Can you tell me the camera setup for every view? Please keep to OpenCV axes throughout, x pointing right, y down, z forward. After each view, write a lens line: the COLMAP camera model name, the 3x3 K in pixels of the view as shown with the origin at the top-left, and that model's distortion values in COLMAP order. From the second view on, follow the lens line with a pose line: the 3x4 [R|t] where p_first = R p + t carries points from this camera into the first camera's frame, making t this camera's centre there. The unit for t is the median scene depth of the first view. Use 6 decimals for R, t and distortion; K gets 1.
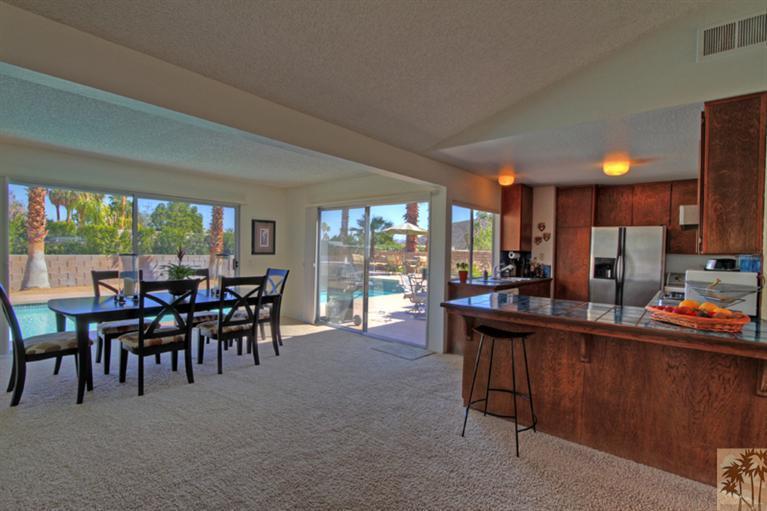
lens RADIAL K [[364.2, 0, 390.1], [0, 364.2, 258.9], [0, 0, 1]] dist [-0.016203, 0.001984]
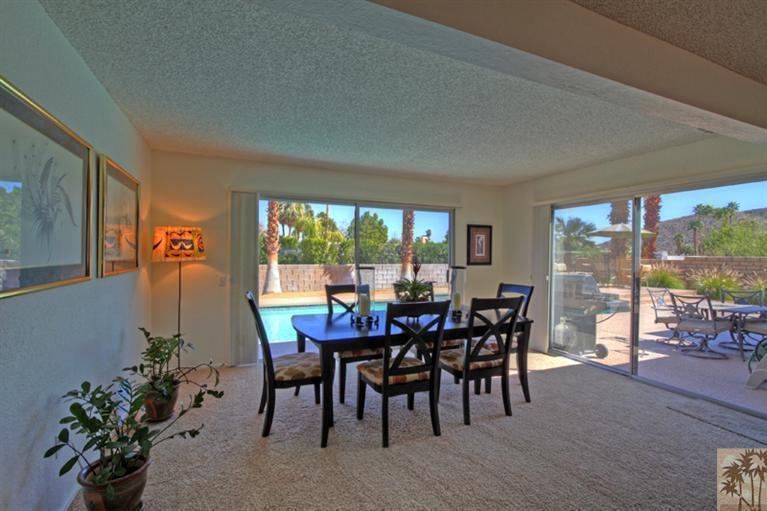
lens RADIAL K [[352.9, 0, 383.5], [0, 352.9, 255.5], [0, 0, 1]] dist [-0.018731, 0.000129]
pose [[0.895255, -0.014964, -0.445303, -0.223767], [0.002030, 0.999562, -0.029509, -0.012841], [0.445550, 0.025514, 0.894894, 0.192496]]
